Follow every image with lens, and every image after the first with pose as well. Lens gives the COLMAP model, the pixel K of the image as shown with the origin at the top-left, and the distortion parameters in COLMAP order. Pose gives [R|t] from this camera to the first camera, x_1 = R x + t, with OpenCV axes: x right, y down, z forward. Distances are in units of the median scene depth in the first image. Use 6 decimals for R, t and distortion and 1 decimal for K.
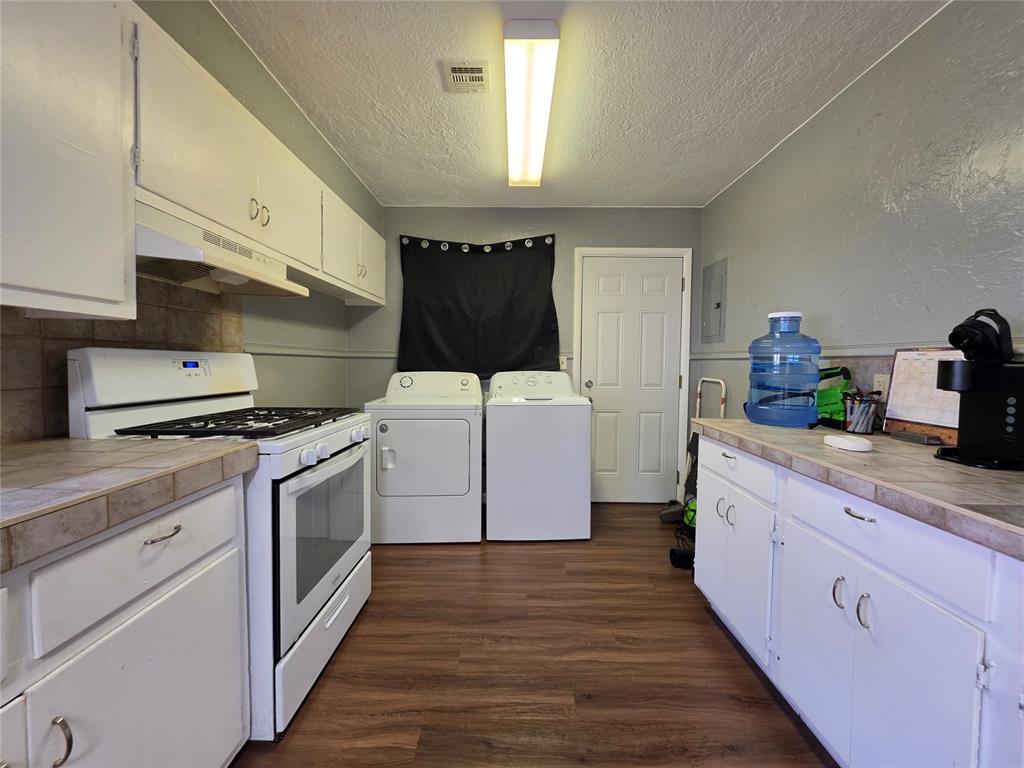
lens RADIAL K [[408.1, 0, 508.8], [0, 408.1, 378.7], [0, 0, 1]] dist [0.001366, 0.000544]
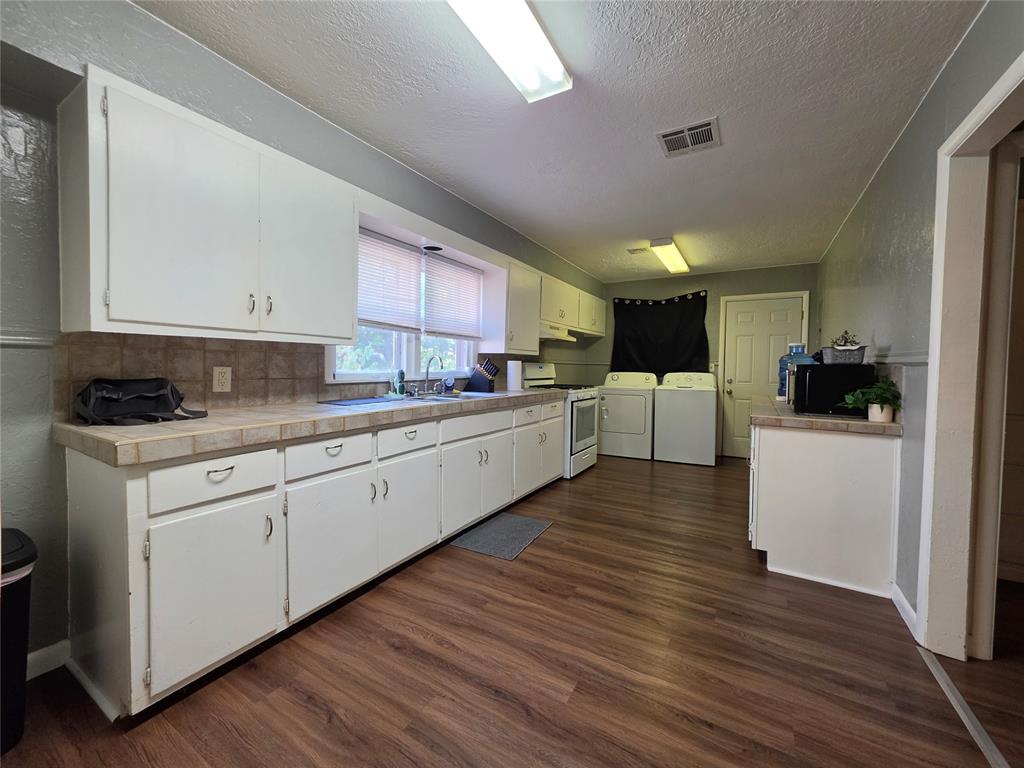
lens RADIAL K [[408.1, 0, 508.8], [0, 408.1, 378.7], [0, 0, 1]] dist [0.001366, 0.000544]
pose [[0.867118, 0.017030, -0.497812, 0.437507], [-0.023650, 0.999696, -0.006997, 0.063915], [0.497541, 0.017840, 0.867257, -1.468206]]
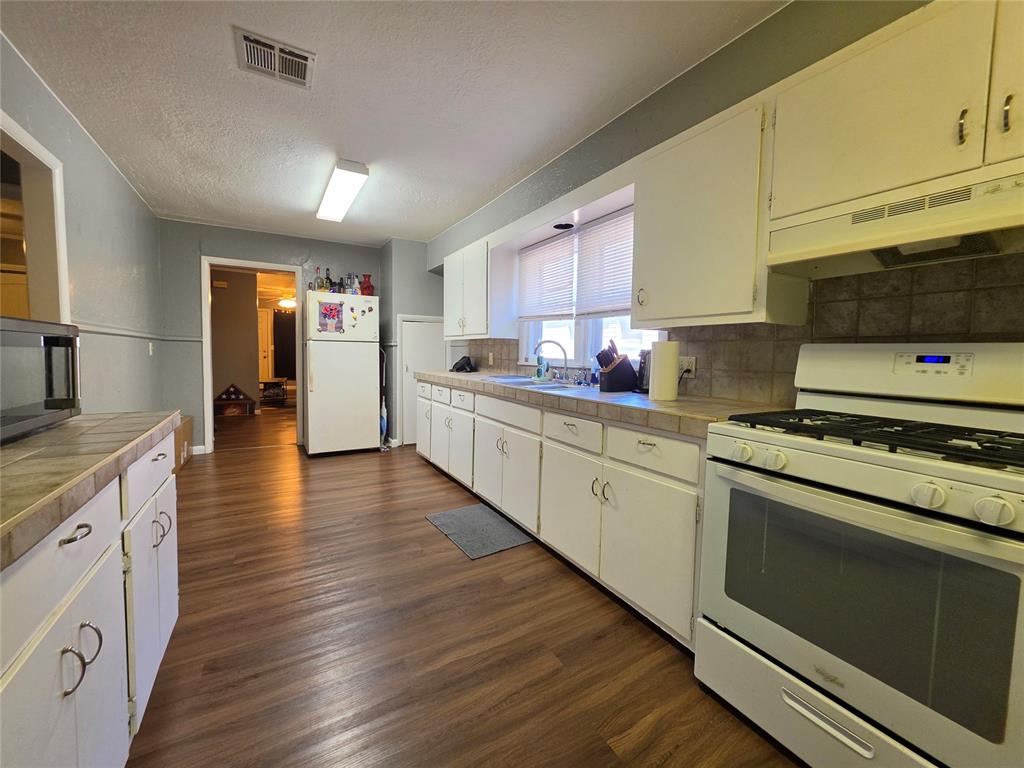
lens RADIAL K [[406.2, 0, 511.3], [0, 406.2, 381.1], [0, 0, 1]] dist [-0.001163, -0.000044]
pose [[-0.852400, 0.006078, -0.522855, 0.314647], [-0.051614, 0.994071, 0.095701, -0.021739], [0.520336, 0.108562, -0.847033, 1.080146]]
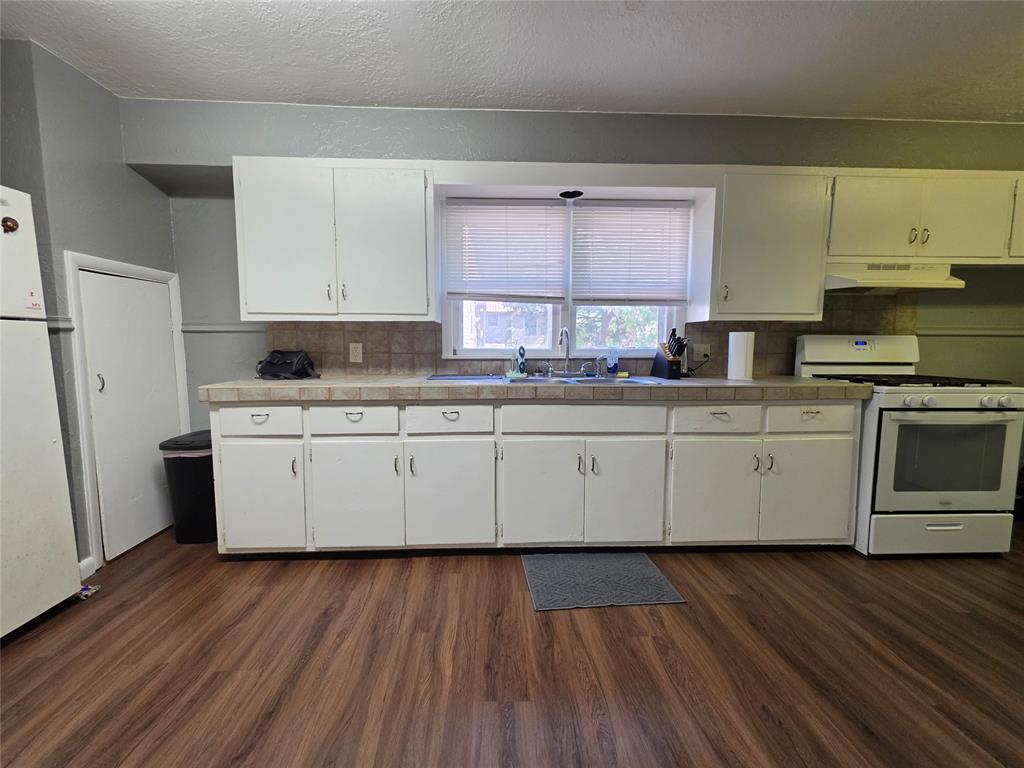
lens RADIAL K [[408.1, 0, 508.8], [0, 408.1, 378.7], [0, 0, 1]] dist [0.001366, 0.000544]
pose [[0.055405, 0.073577, -0.995749, 0.695165], [-0.041044, 0.996606, 0.071357, 0.042980], [0.997620, 0.036916, 0.058237, -0.447846]]
